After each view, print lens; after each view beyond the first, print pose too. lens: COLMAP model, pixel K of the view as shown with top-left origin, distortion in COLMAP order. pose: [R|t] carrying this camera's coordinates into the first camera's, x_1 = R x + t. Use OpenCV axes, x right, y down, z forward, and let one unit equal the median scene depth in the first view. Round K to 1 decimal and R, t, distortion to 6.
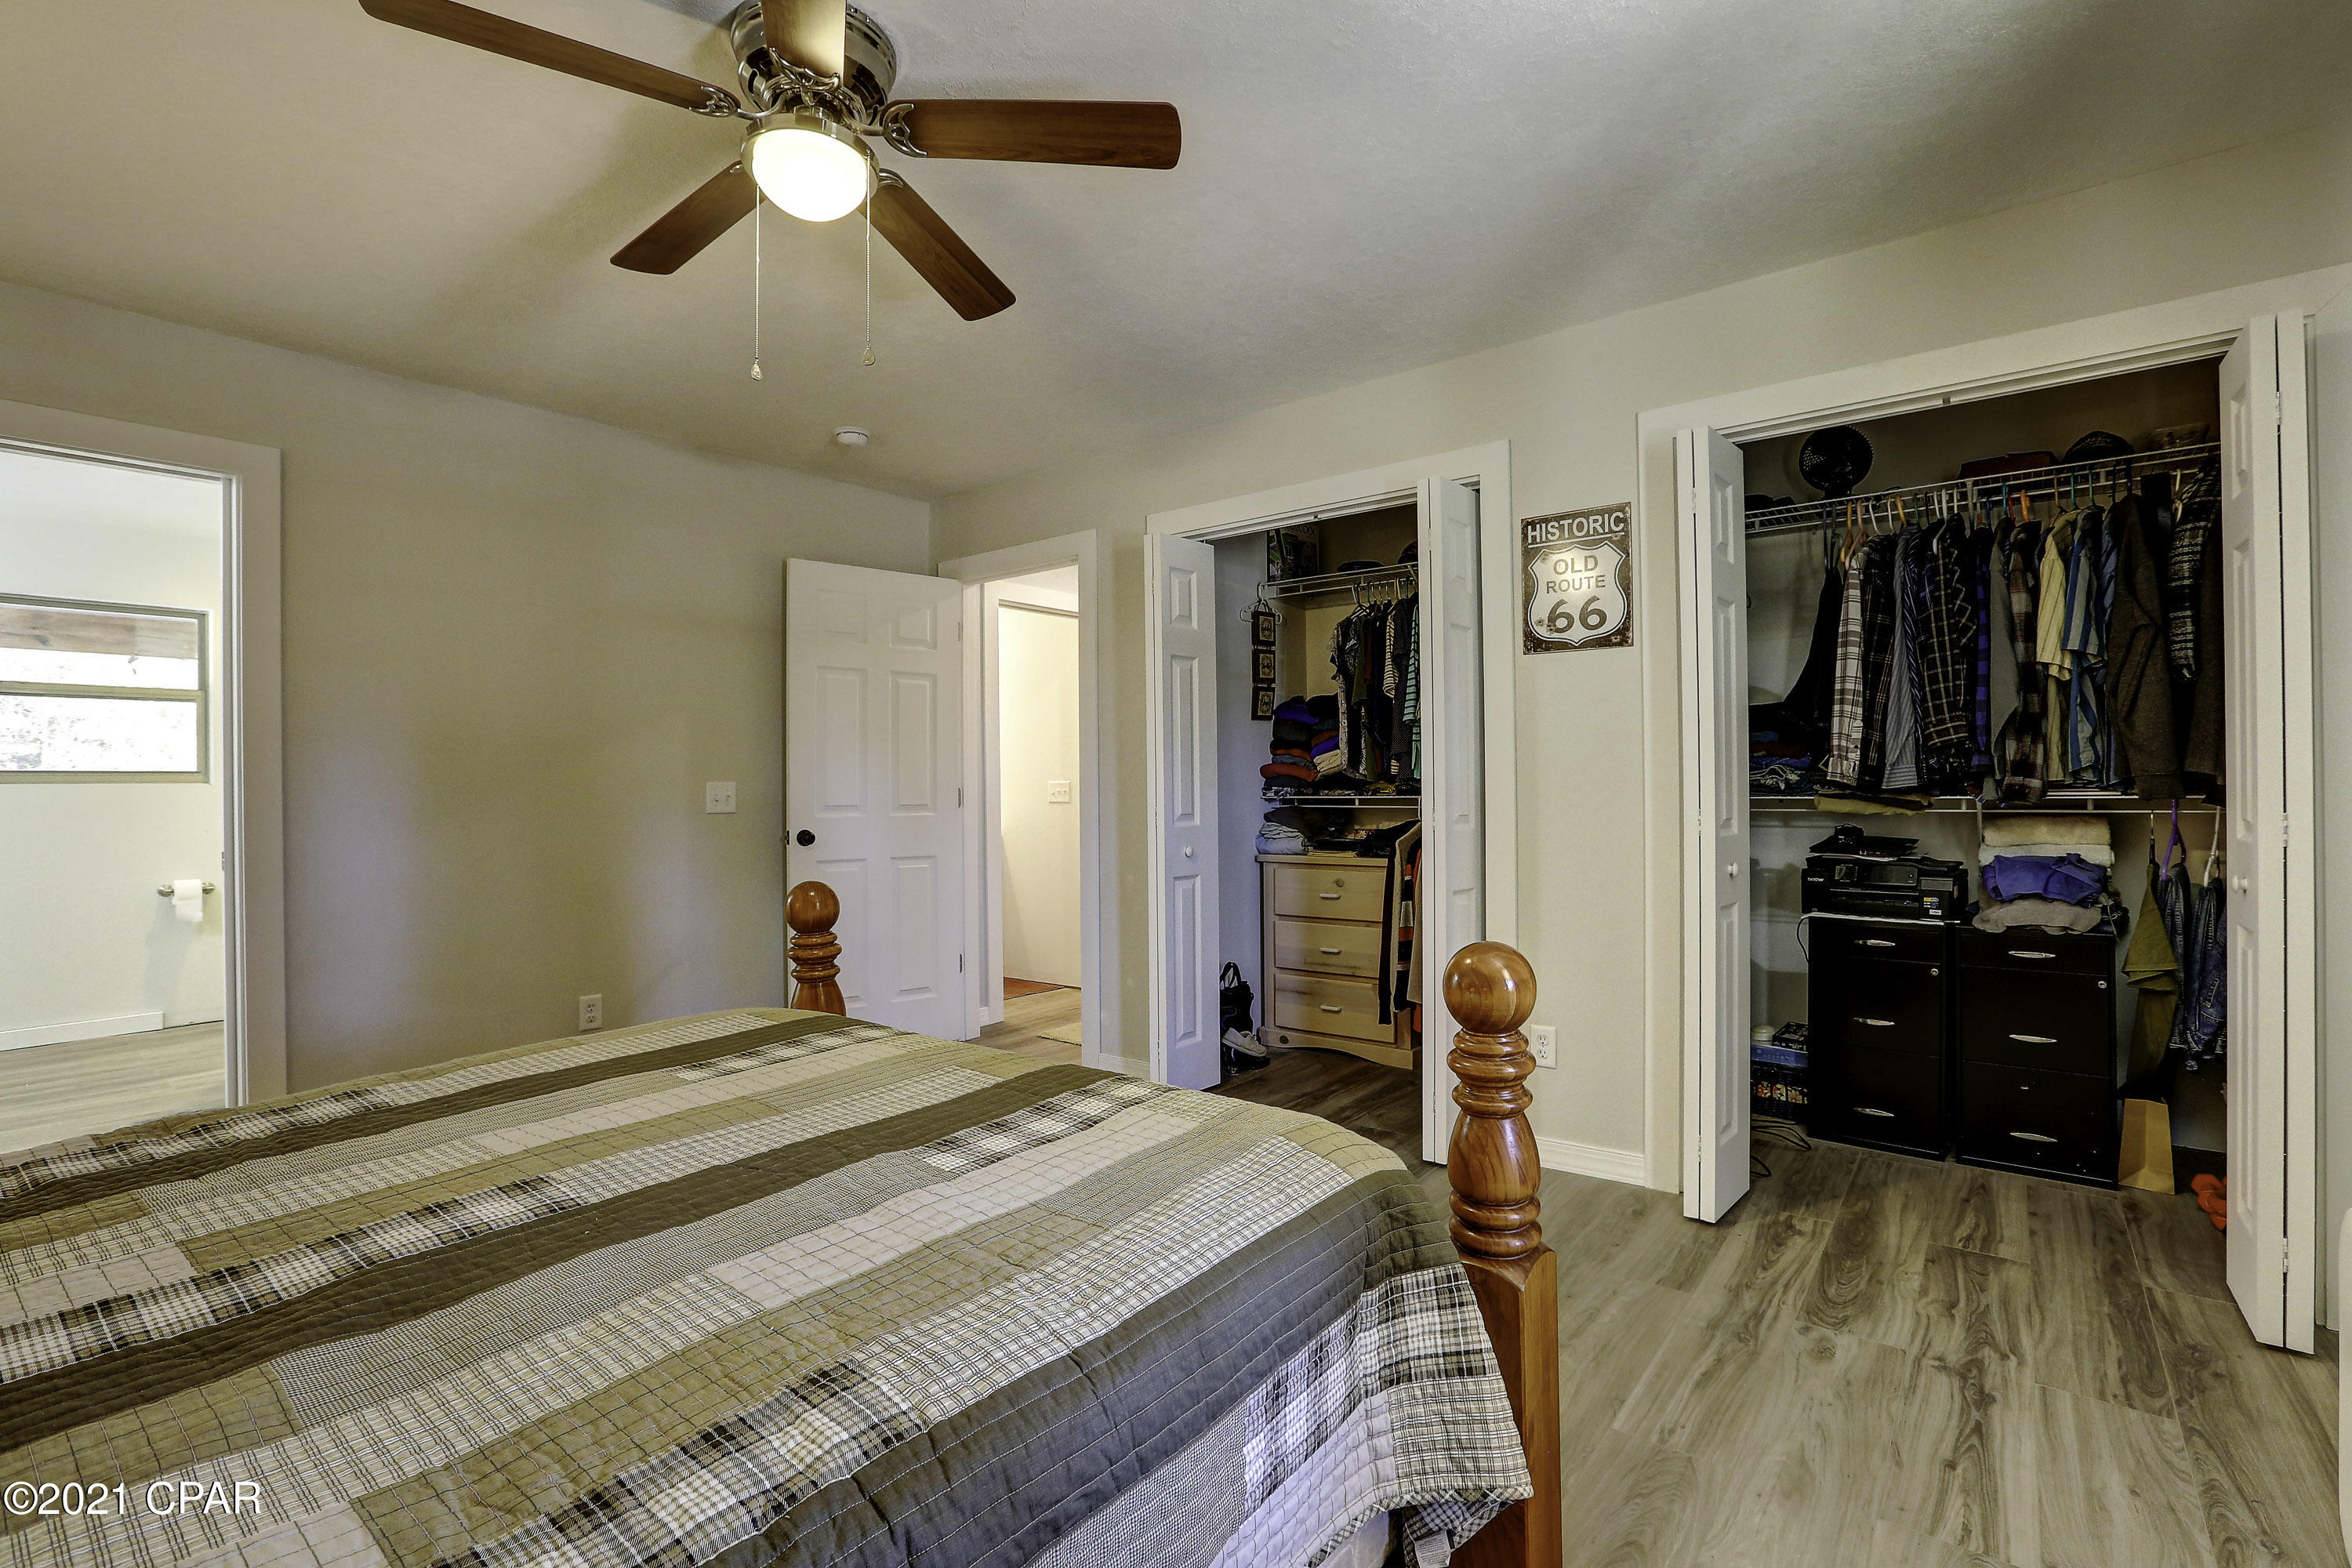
lens RADIAL K [[1075.3, 0, 1187.7], [0, 1075.3, 783.1], [0, 0, 1]] dist [-0.053077, 0.018108]
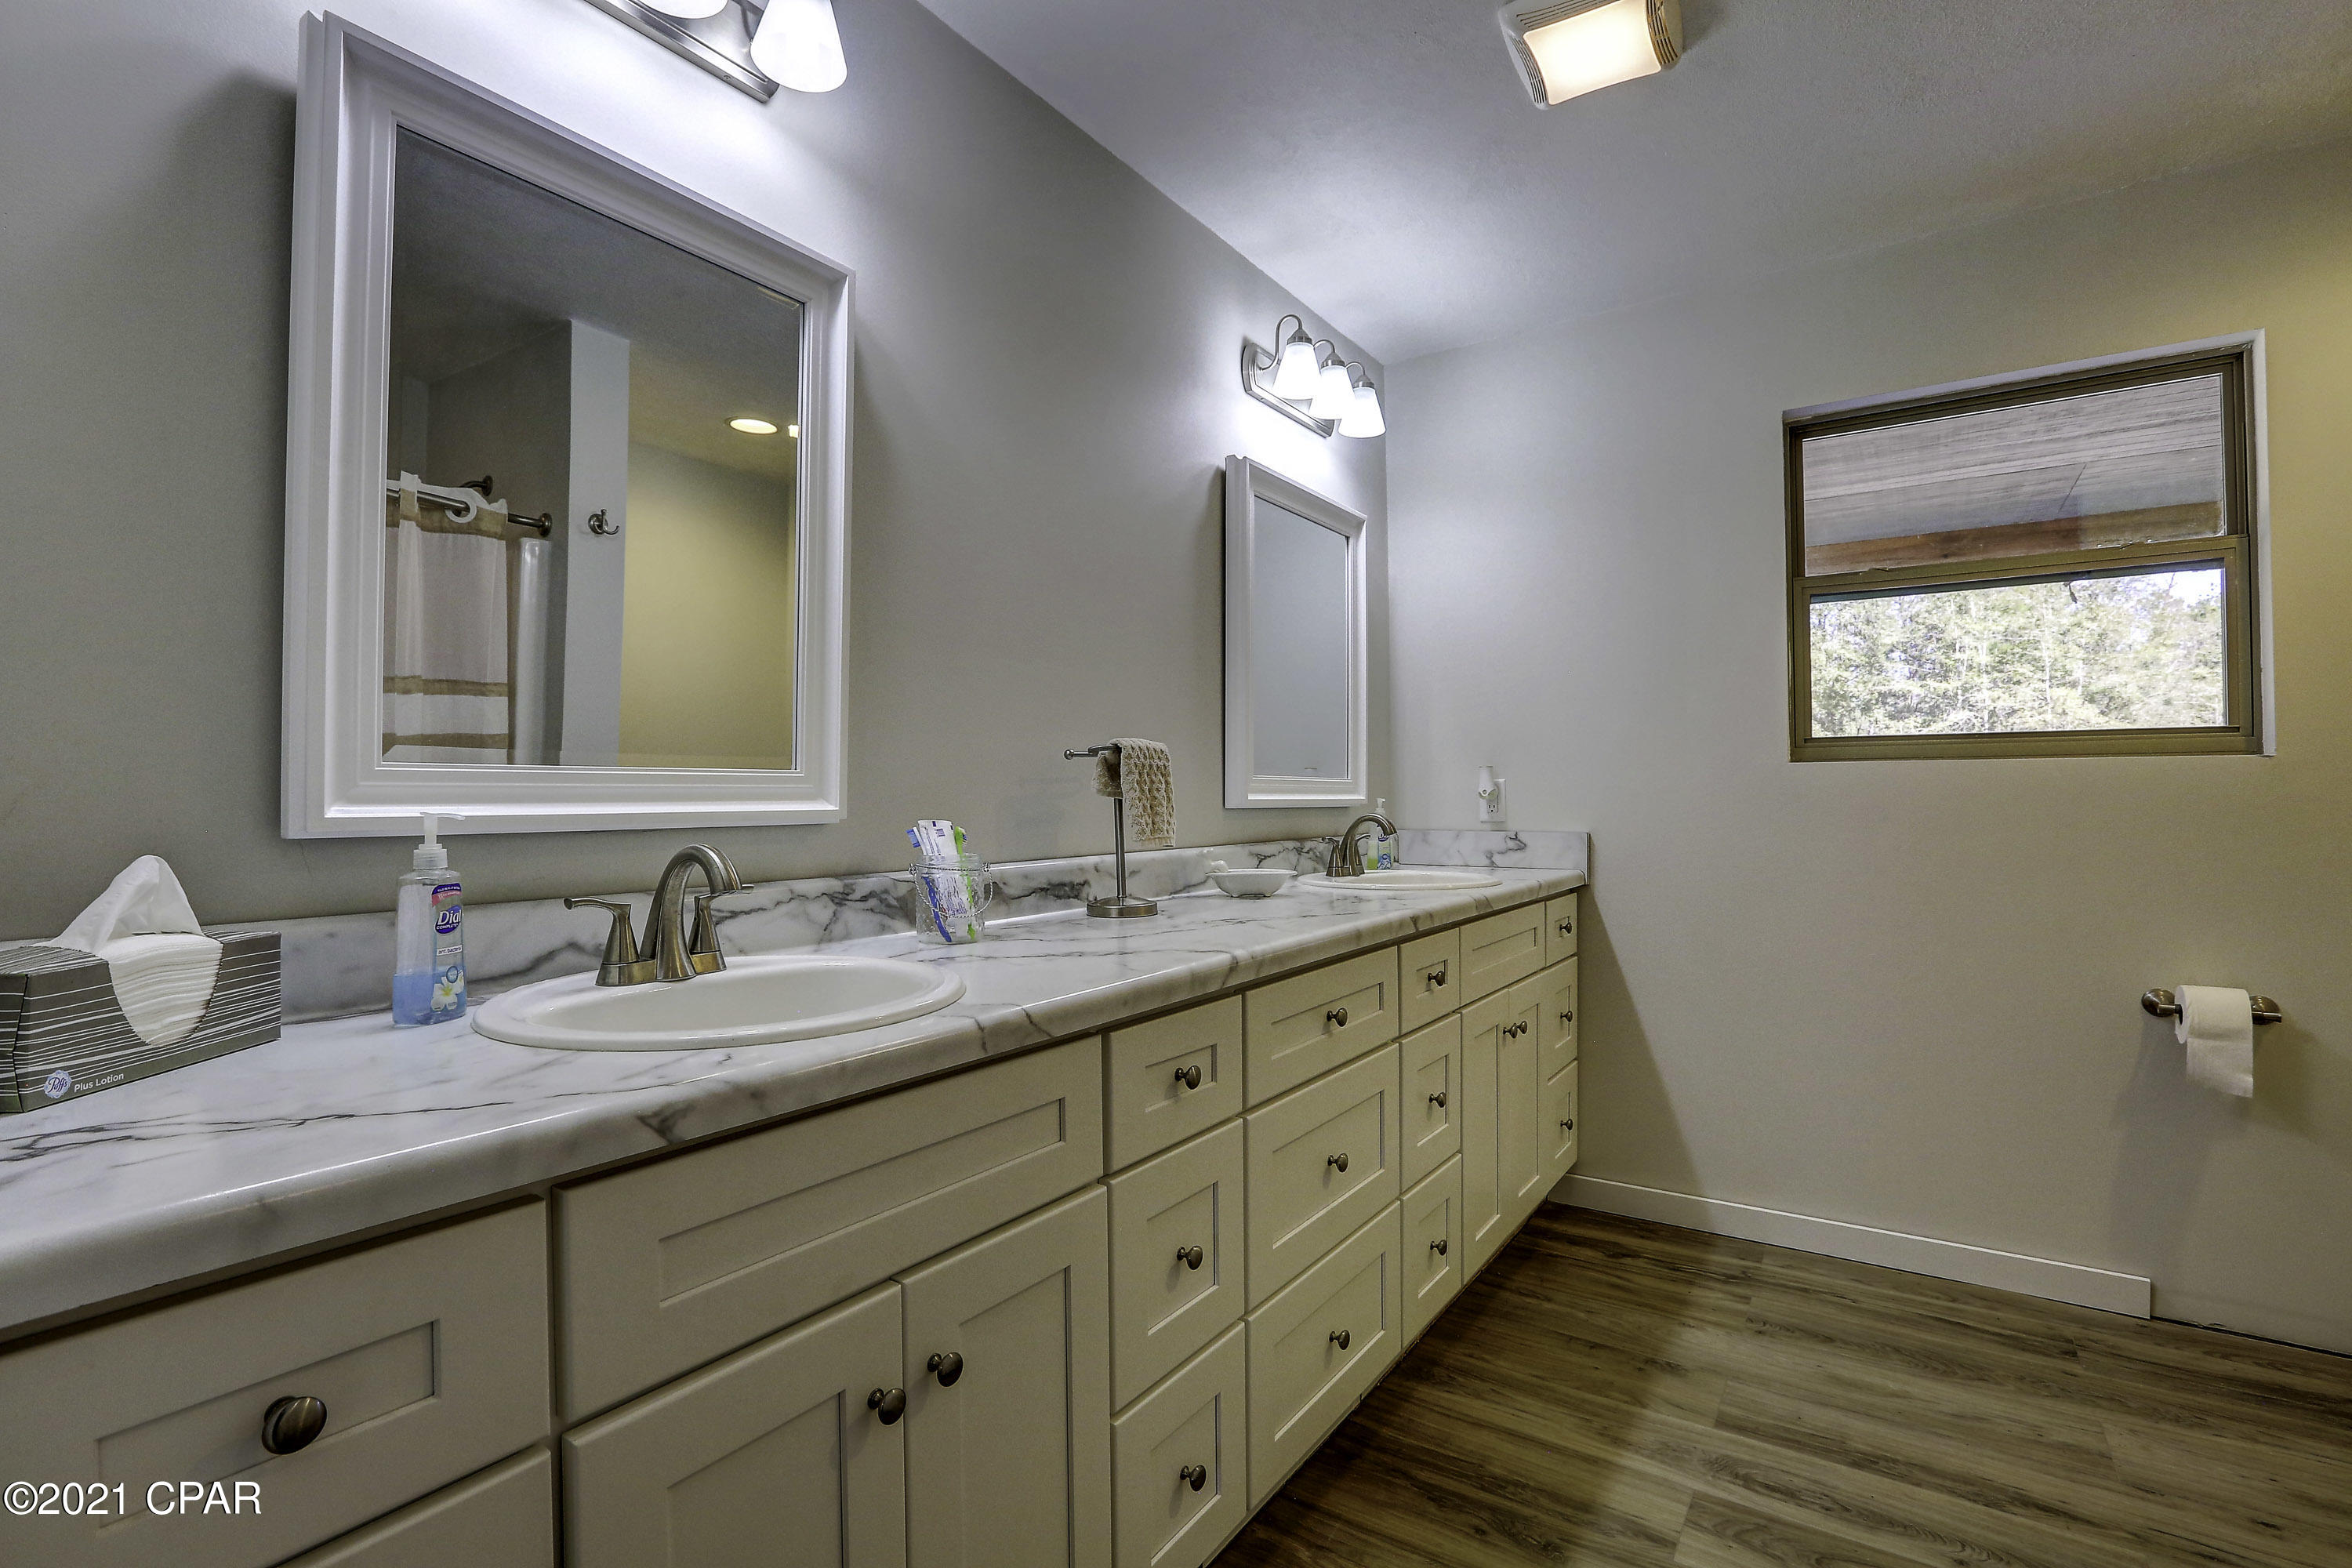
lens RADIAL K [[1075.3, 0, 1176.0], [0, 1075.3, 775.1], [0, 0, 1]] dist [-0.053077, 0.018108]
pose [[0.091660, -0.009675, -0.995743, -1.496652], [0.003114, 0.999951, -0.009429, 0.028107], [0.995786, -0.002237, 0.091685, 1.400413]]
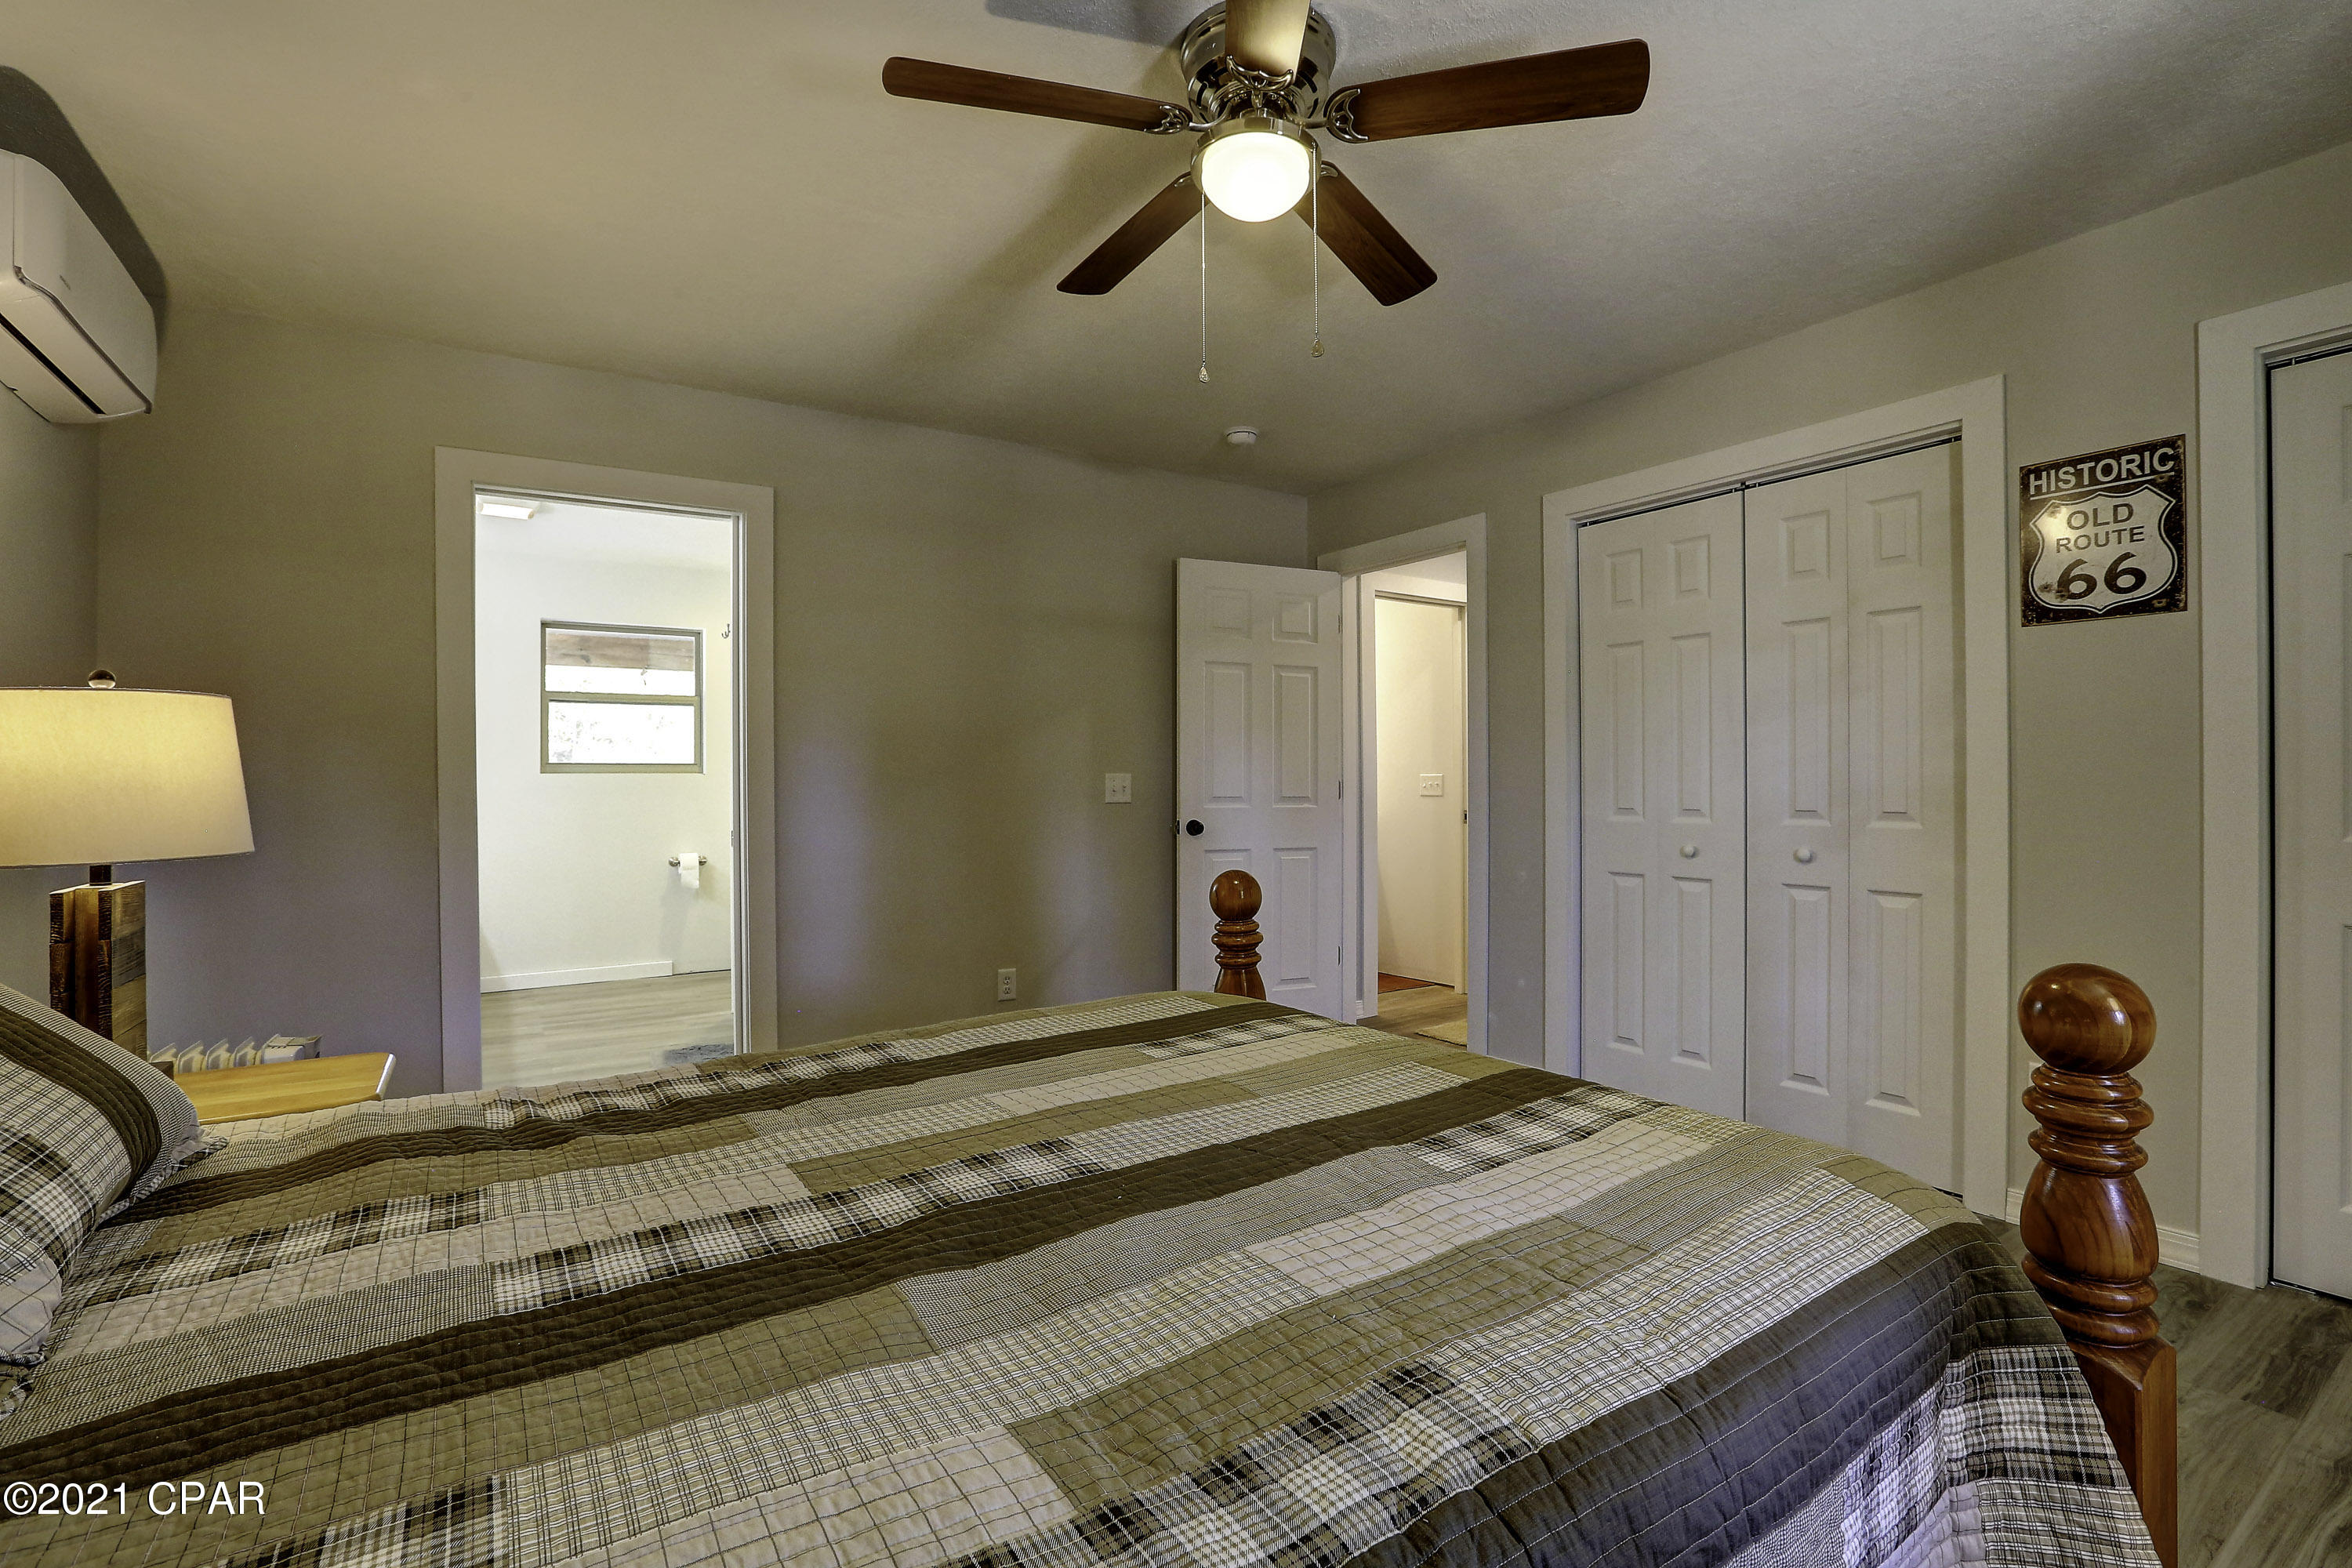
lens RADIAL K [[1075.3, 0, 1171.7], [0, 1075.3, 782.3], [0, 0, 1]] dist [-0.053077, 0.018108]
pose [[0.950773, 0.005576, -0.309839, -0.120560], [-0.004003, 0.999976, 0.005711, 0.002717], [0.309863, -0.004190, 0.950772, -0.000897]]
